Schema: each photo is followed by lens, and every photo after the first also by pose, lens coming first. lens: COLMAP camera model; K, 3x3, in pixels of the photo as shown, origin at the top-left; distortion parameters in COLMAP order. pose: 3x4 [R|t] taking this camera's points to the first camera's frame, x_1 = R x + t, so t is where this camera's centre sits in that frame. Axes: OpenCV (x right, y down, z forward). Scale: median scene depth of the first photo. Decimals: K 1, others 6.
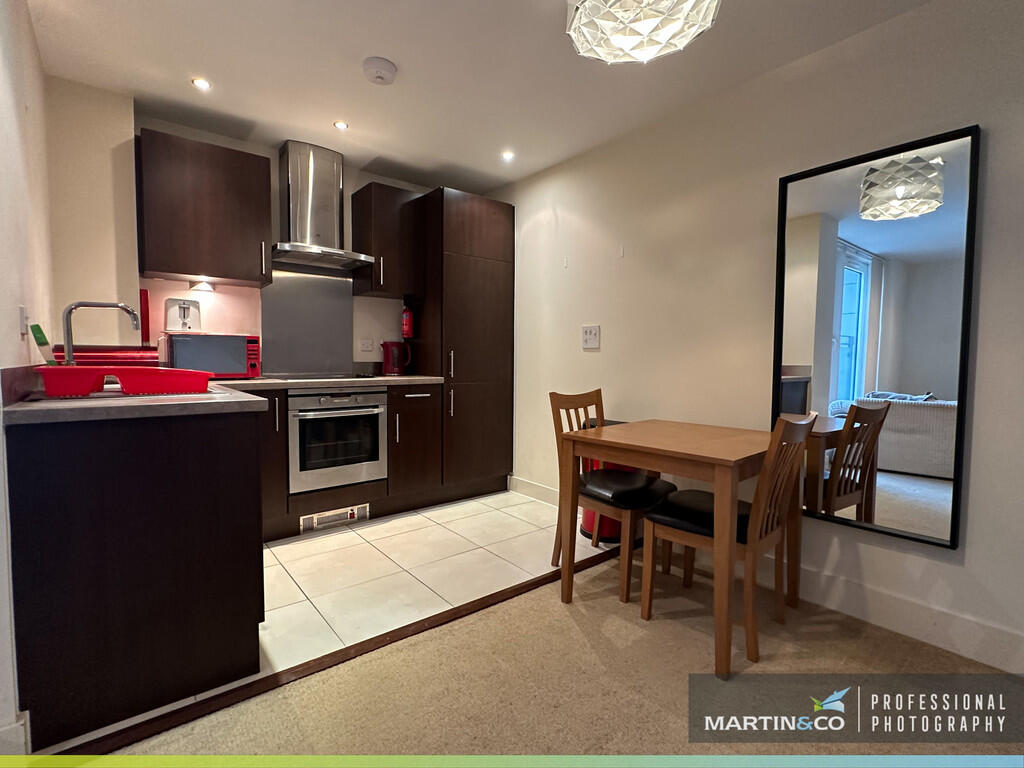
lens RADIAL K [[487.7, 0, 510.2], [0, 487.7, 385.2], [0, 0, 1]] dist [-0.003943, 0.001871]
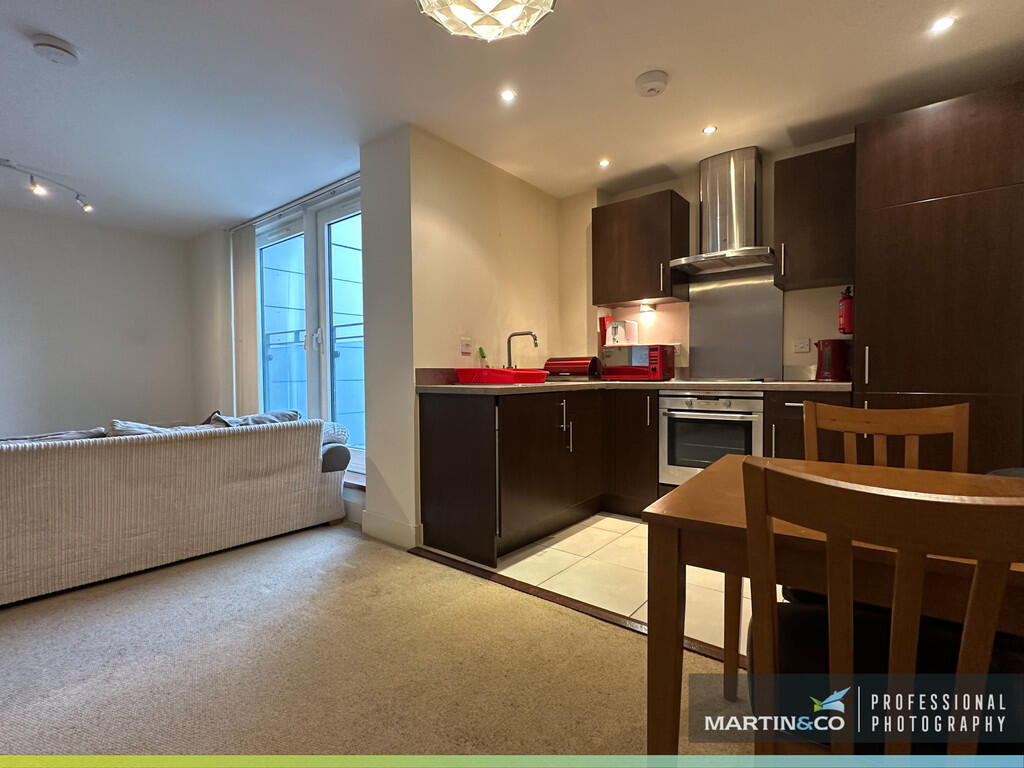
lens RADIAL K [[487.7, 0, 512.2], [0, 487.7, 384.2], [0, 0, 1]] dist [-0.003943, 0.001871]
pose [[0.211962, 0.012598, -0.977197, 0.565881], [-0.044544, 0.999002, 0.003218, 0.007541], [0.976262, 0.042846, 0.212312, 0.415793]]
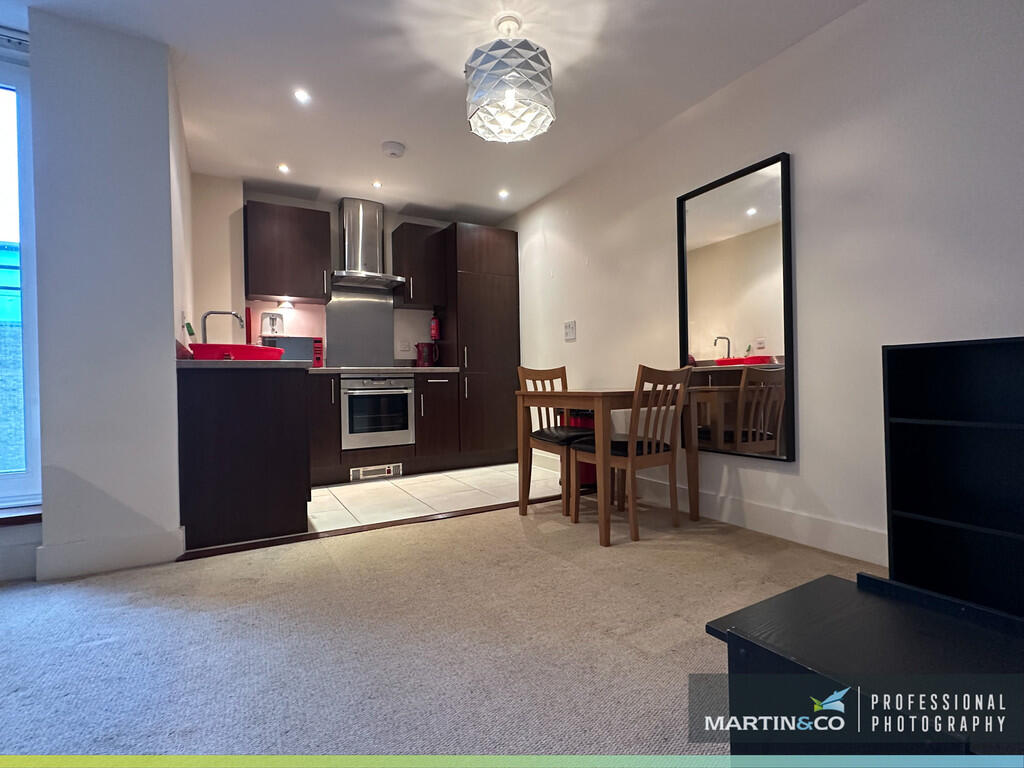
lens RADIAL K [[487.7, 0, 509.6], [0, 487.7, 385.2], [0, 0, 1]] dist [-0.003943, 0.001871]
pose [[0.986731, -0.023673, -0.160627, 0.240034], [0.015856, 0.998635, -0.049774, 0.116272], [0.161586, 0.046567, 0.985759, -0.290050]]
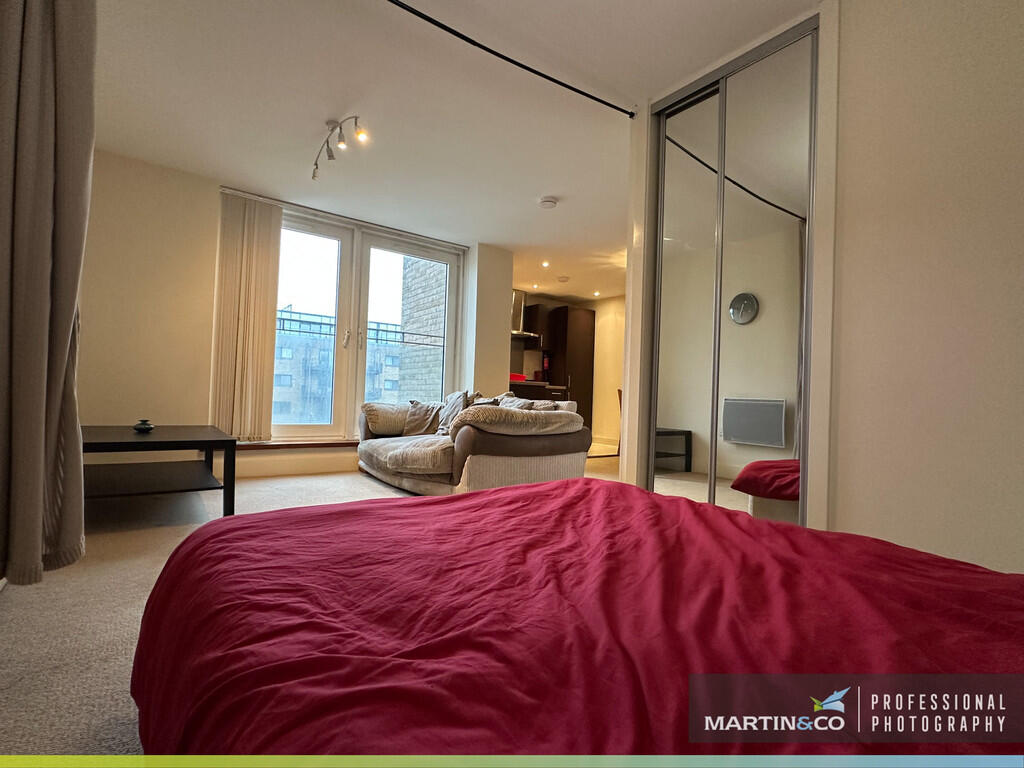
lens RADIAL K [[487.7, 0, 510.7], [0, 487.7, 388.0], [0, 0, 1]] dist [-0.003943, 0.001871]
pose [[0.998751, 0.027578, -0.041655, -0.360744], [-0.030577, 0.996851, -0.073159, 0.198450], [0.039506, 0.074341, 0.996450, -1.560450]]
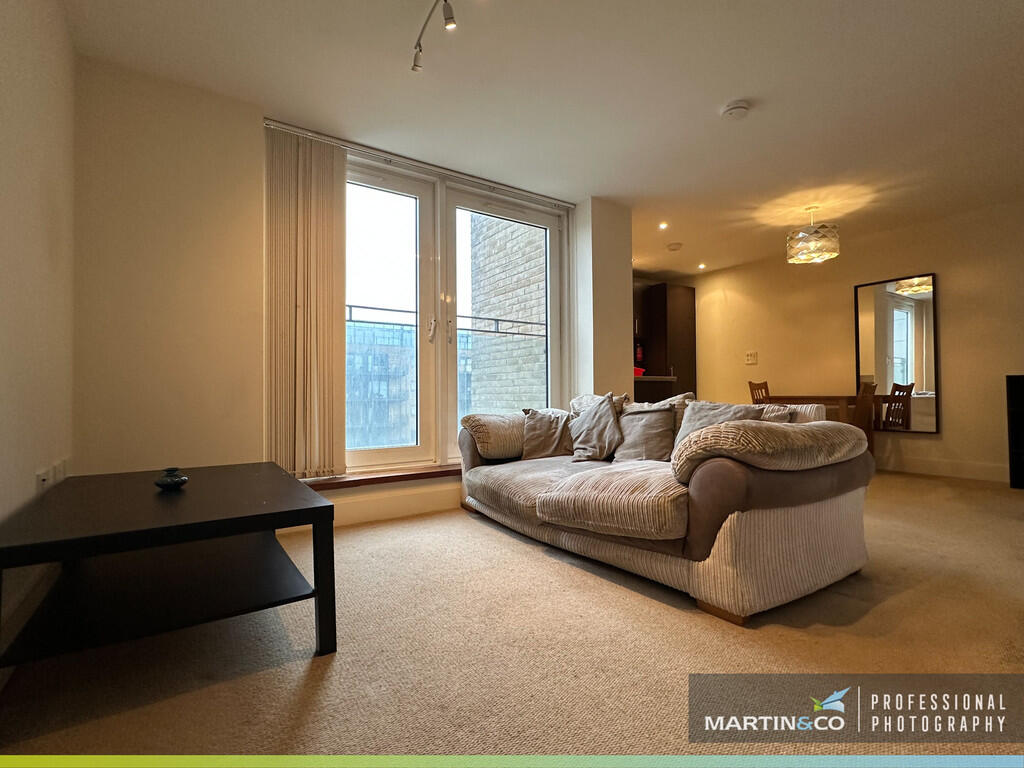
lens RADIAL K [[487.7, 0, 510.1], [0, 487.7, 385.8], [0, 0, 1]] dist [-0.003943, 0.001871]
pose [[0.996047, -0.015502, -0.087470, -0.703904], [0.009431, 0.997545, -0.069397, 0.155247], [0.088331, 0.068298, 0.993747, -1.128286]]
